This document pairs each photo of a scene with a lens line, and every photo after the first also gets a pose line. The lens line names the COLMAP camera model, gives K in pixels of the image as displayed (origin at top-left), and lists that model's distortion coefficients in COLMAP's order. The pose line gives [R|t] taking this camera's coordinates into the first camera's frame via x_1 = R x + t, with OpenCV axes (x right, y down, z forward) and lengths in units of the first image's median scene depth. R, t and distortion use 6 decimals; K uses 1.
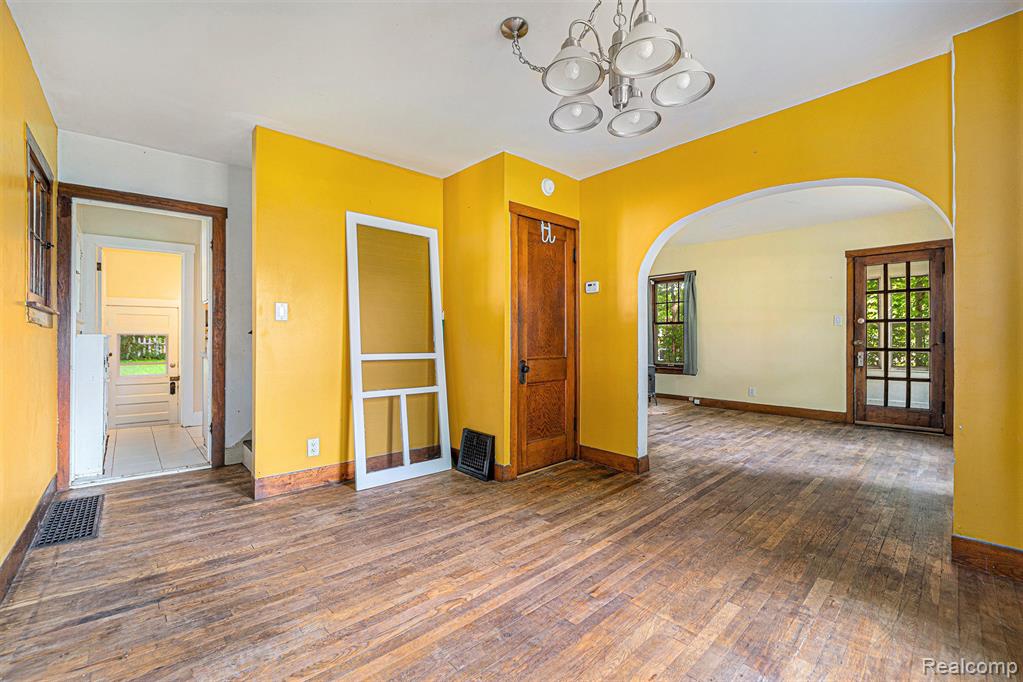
lens RADIAL K [[416.5, 0, 511.3], [0, 416.5, 339.9], [0, 0, 1]] dist [-0.027041, -0.000598]
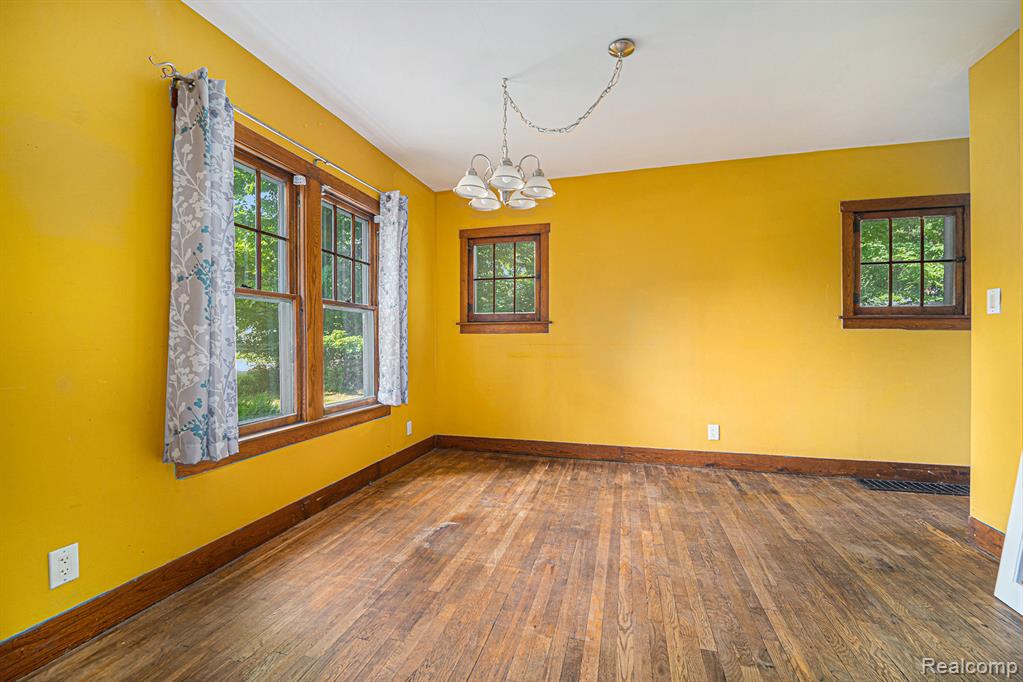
lens RADIAL K [[416.5, 0, 510.5], [0, 416.5, 347.1], [0, 0, 1]] dist [-0.027041, -0.000598]
pose [[-0.846450, -0.000305, -0.532468, 0.733241], [-0.002249, 0.999993, 0.003003, 0.010703], [0.532463, 0.003739, -0.846445, 1.553531]]
